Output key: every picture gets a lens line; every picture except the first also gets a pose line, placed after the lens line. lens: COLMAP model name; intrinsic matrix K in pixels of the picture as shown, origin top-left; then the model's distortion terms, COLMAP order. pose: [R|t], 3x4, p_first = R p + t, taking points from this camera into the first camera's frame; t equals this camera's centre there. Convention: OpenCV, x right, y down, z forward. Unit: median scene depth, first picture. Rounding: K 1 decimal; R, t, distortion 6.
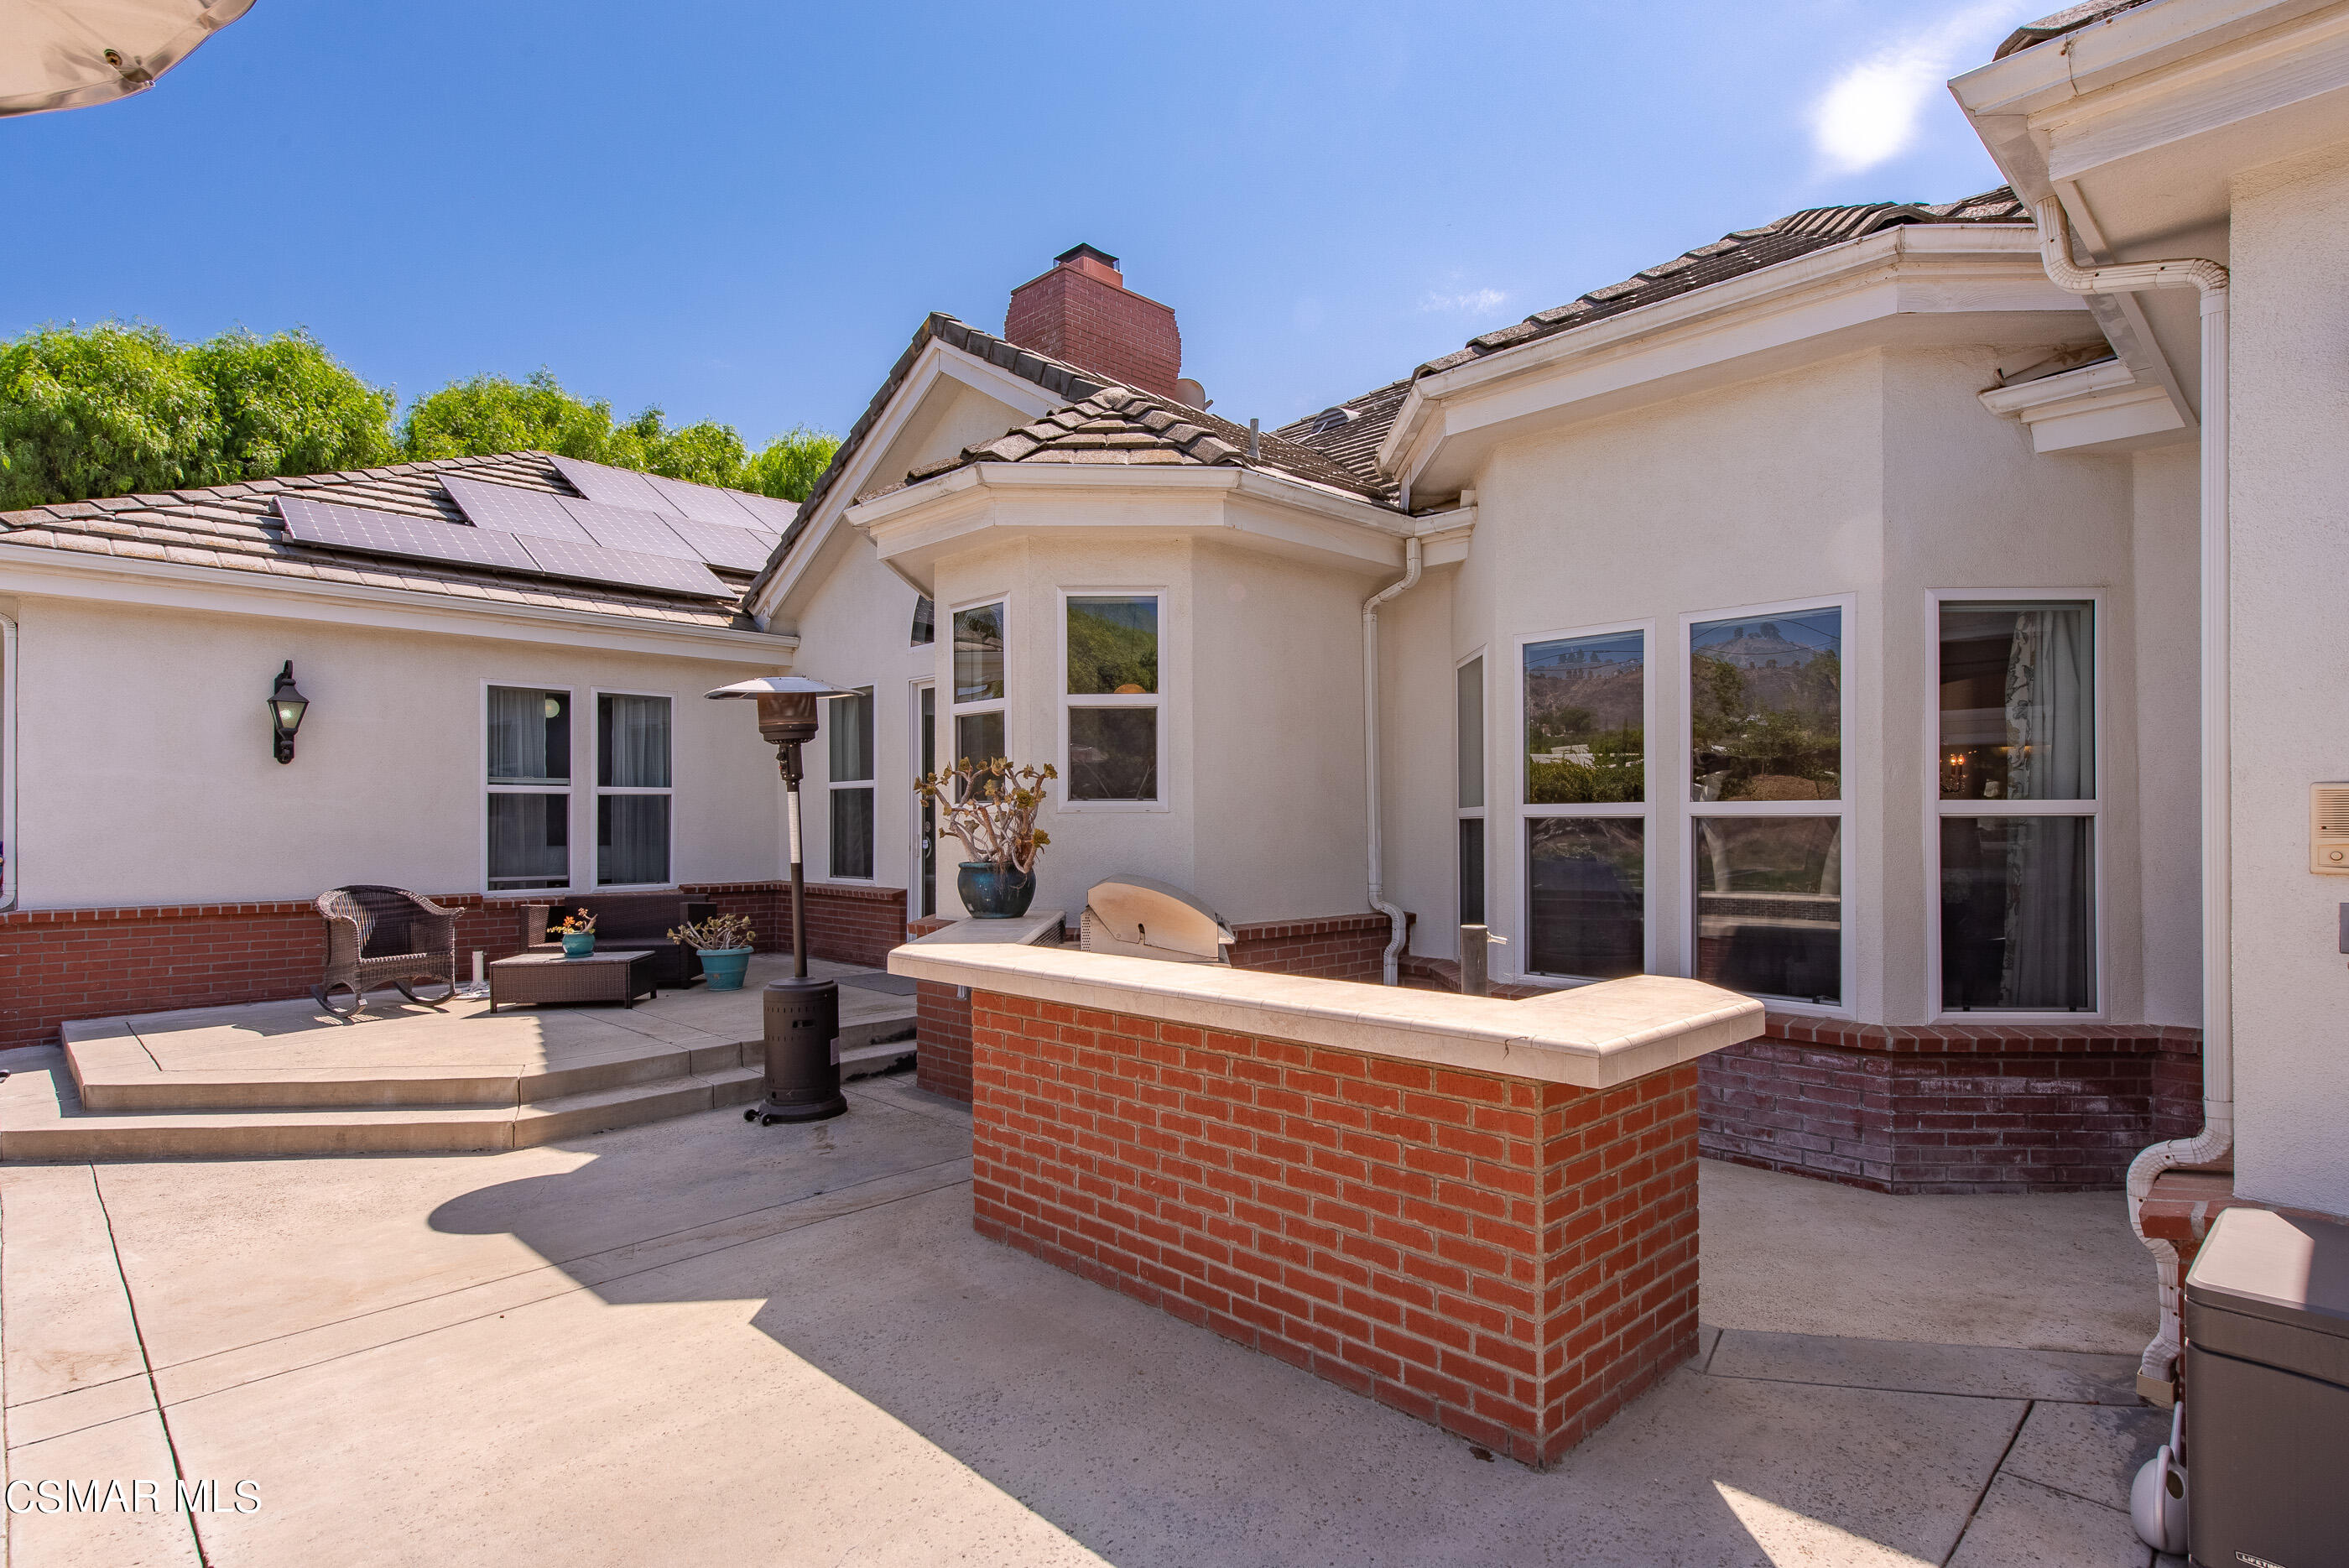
lens RADIAL K [[1198.3, 0, 1180.9], [0, 1198.3, 815.6], [0, 0, 1]] dist [-0.000931, -0.000105]
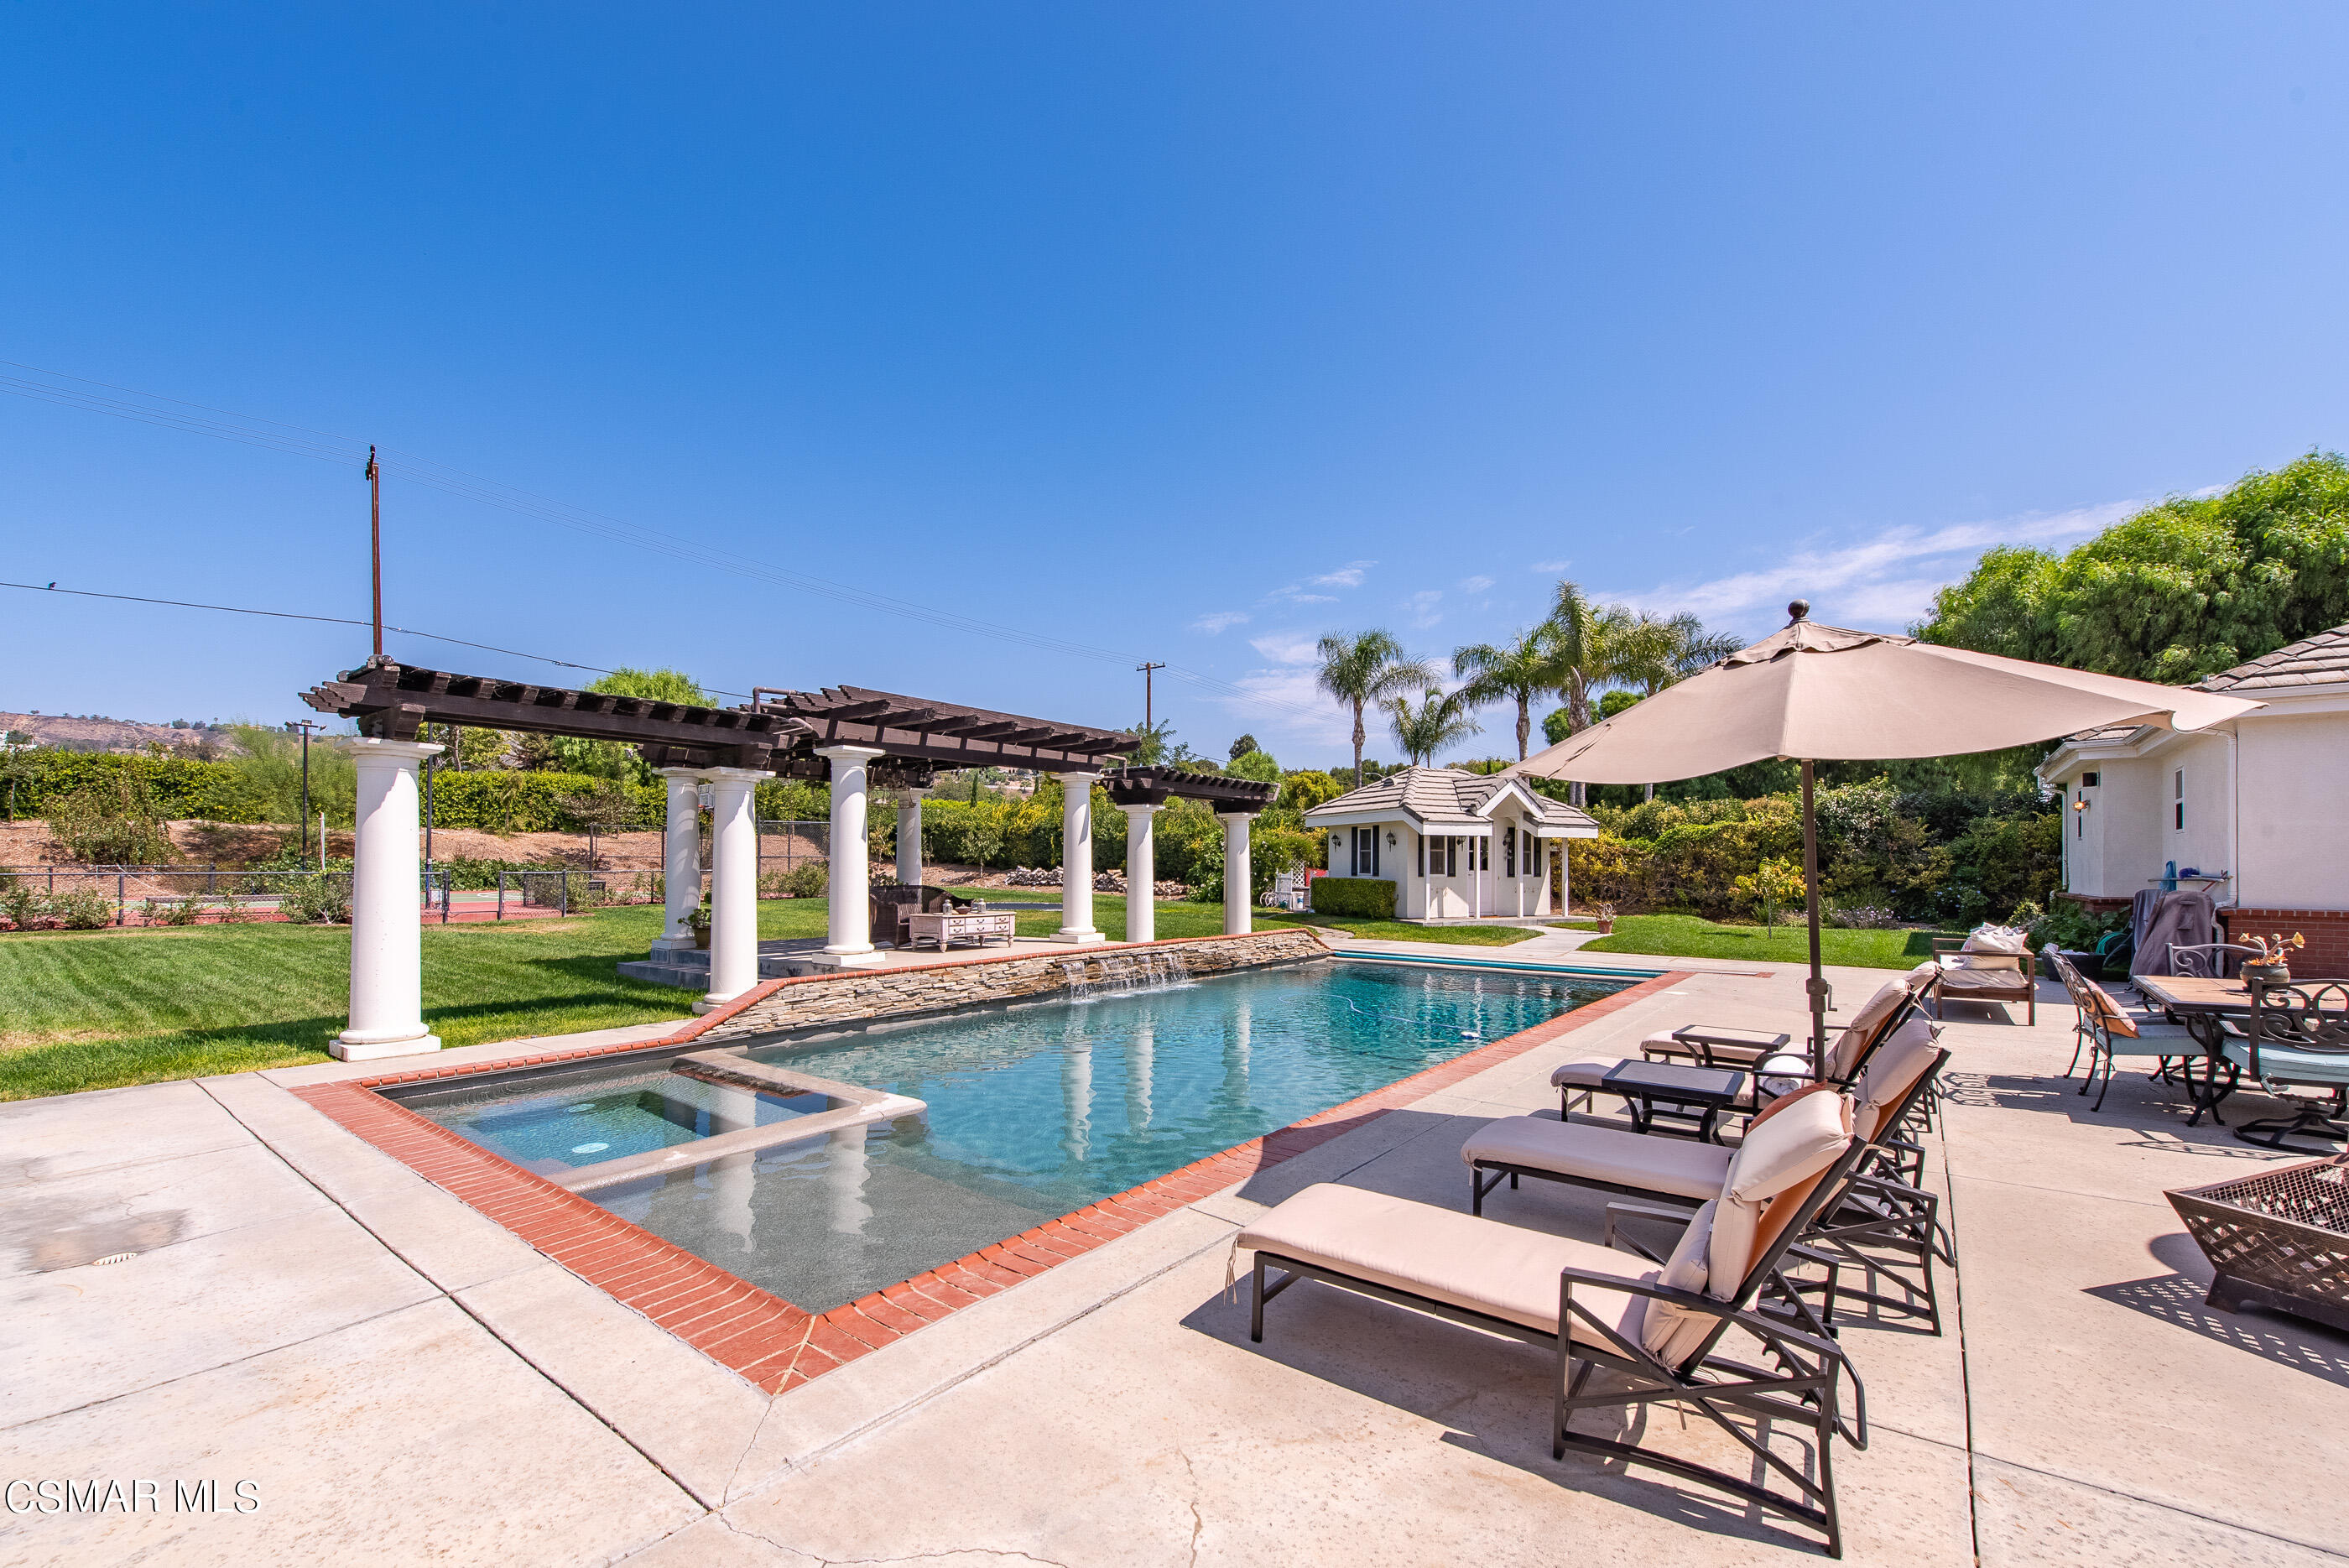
lens RADIAL K [[943.4, 0, 1184.3], [0, 943.4, 845.1], [0, 0, 1]] dist [0.024524, -0.008694]
pose [[0.143260, -0.020703, -0.989468, 0.109911], [0.001902, 0.999785, -0.020644, 0.011875], [0.989683, 0.001075, 0.143269, -0.567007]]
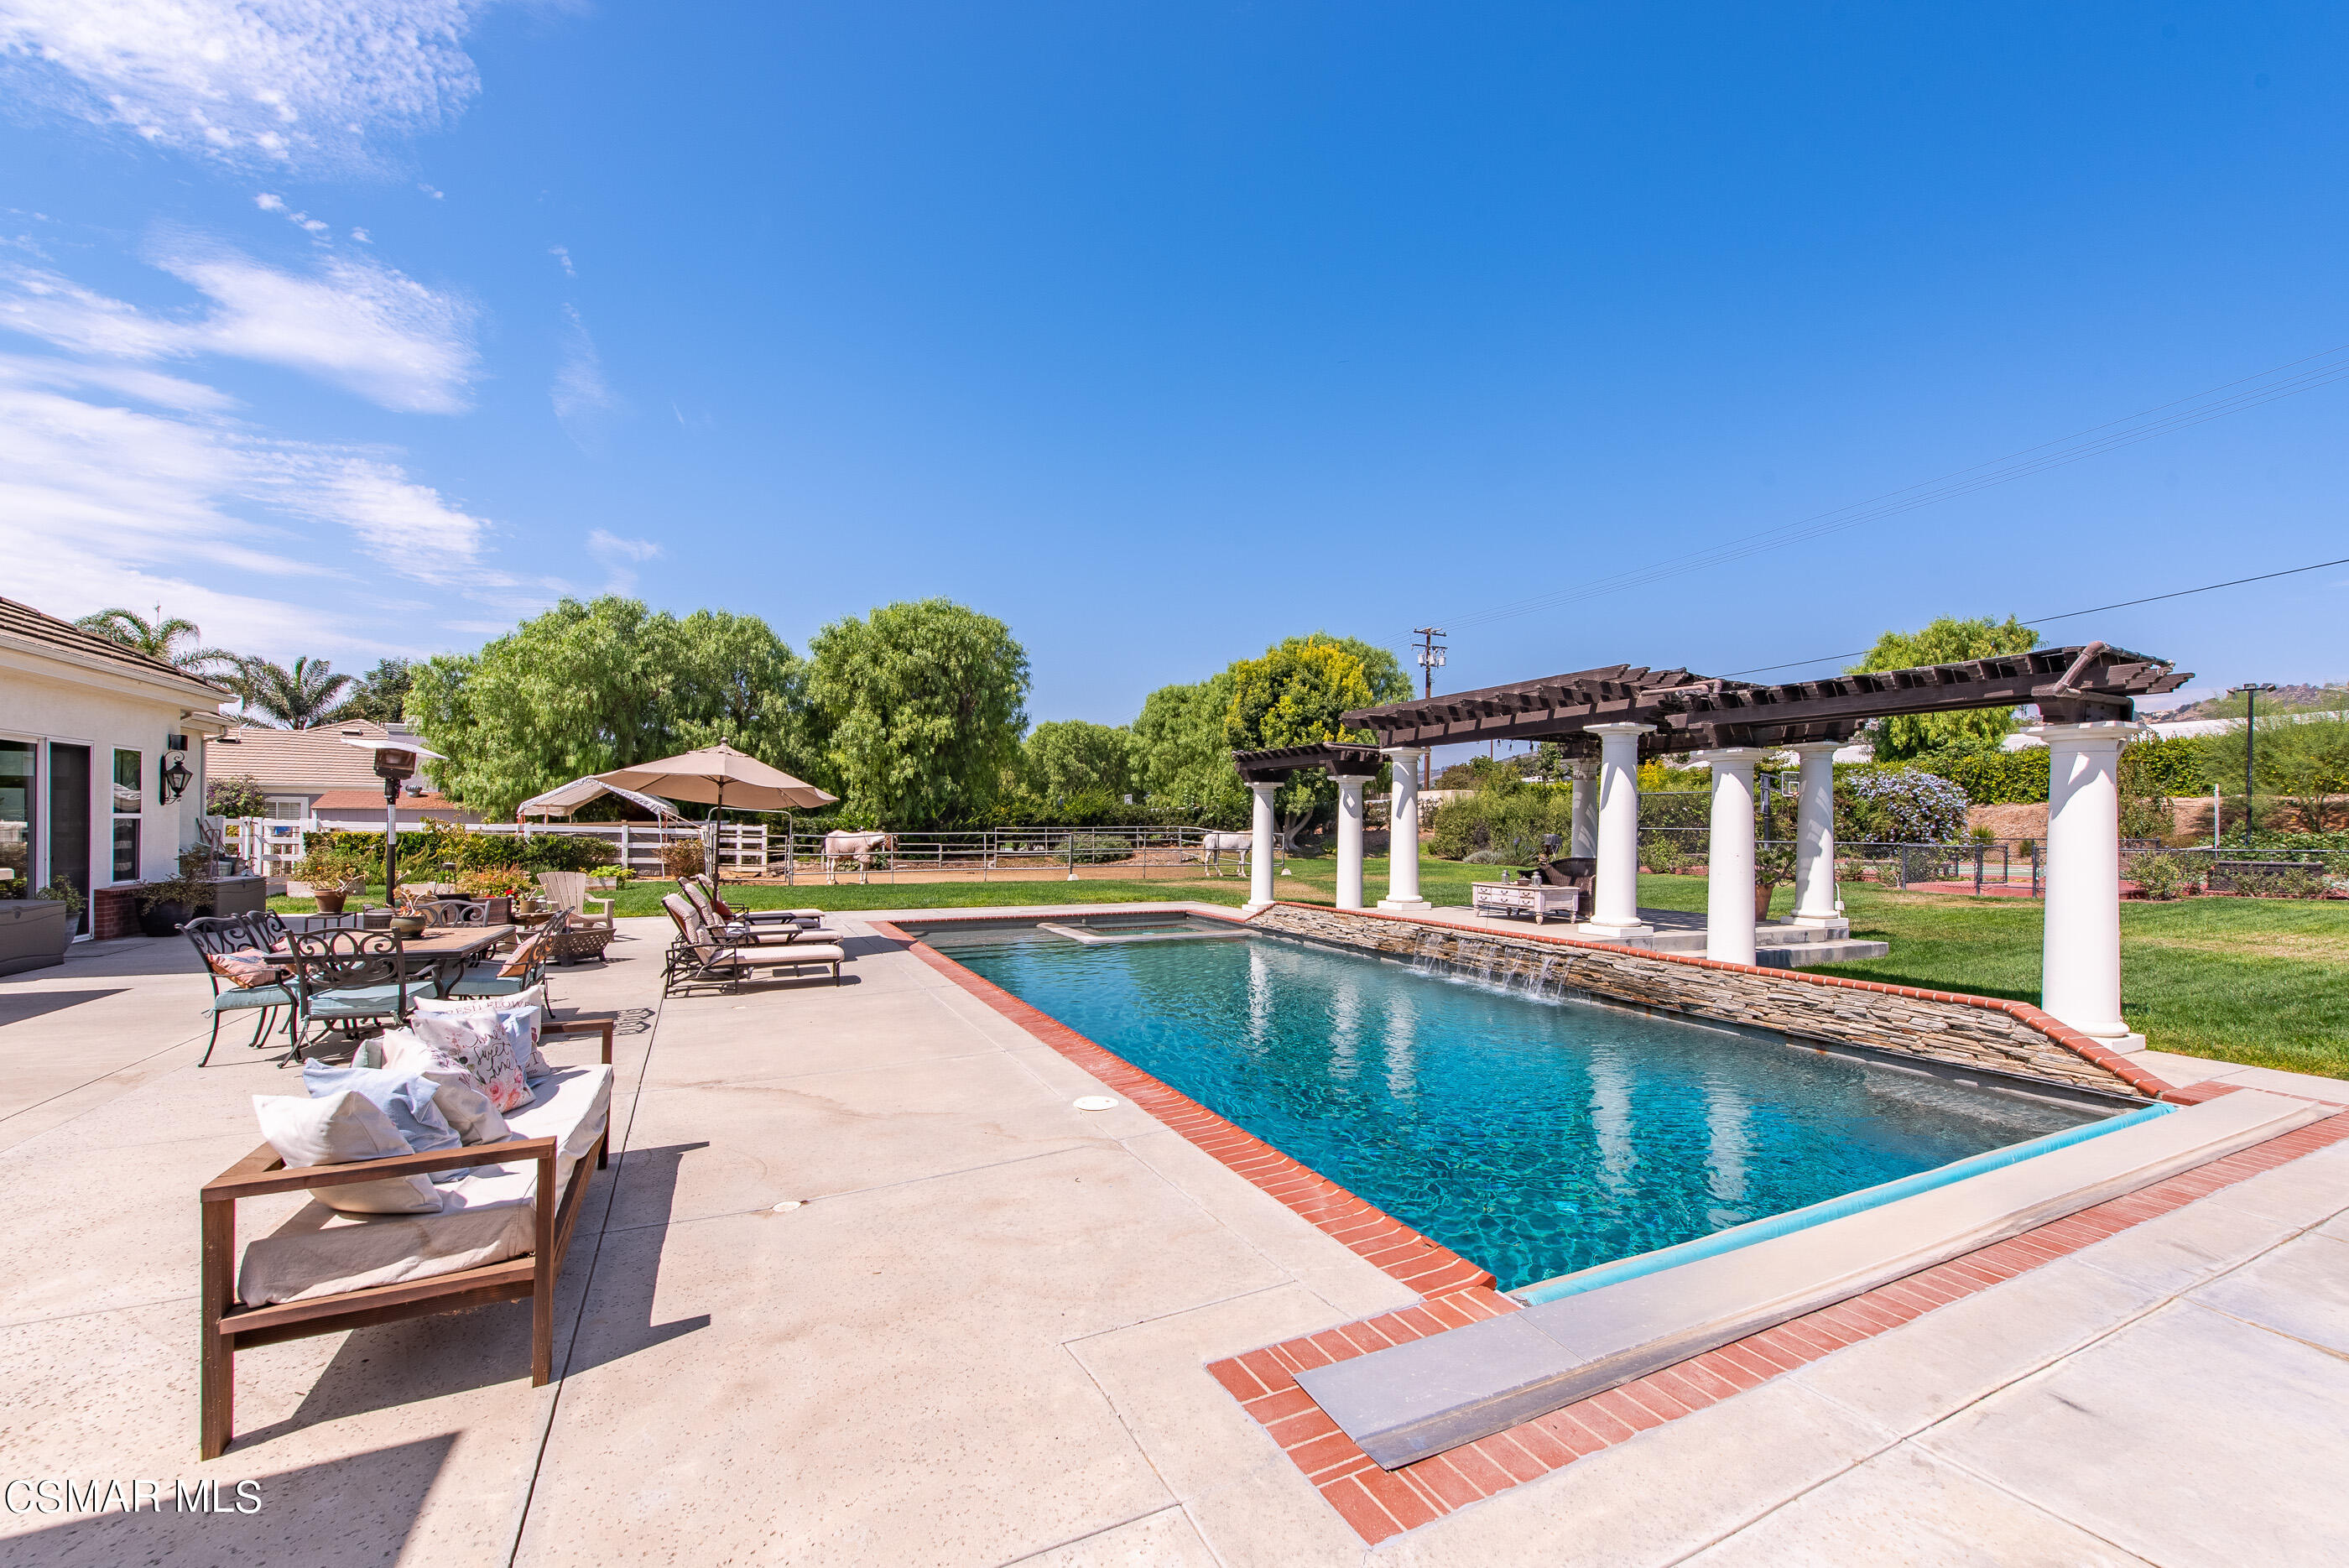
lens RADIAL K [[926.3, 0, 1185.4], [0, 926.3, 821.6], [0, 0, 1]] dist [0.019801, -0.005816]
pose [[-0.957640, -0.006228, 0.287900, -1.214369], [-0.009416, 0.999909, -0.009690, 0.005940], [-0.287814, -0.011990, -0.957611, 0.771921]]
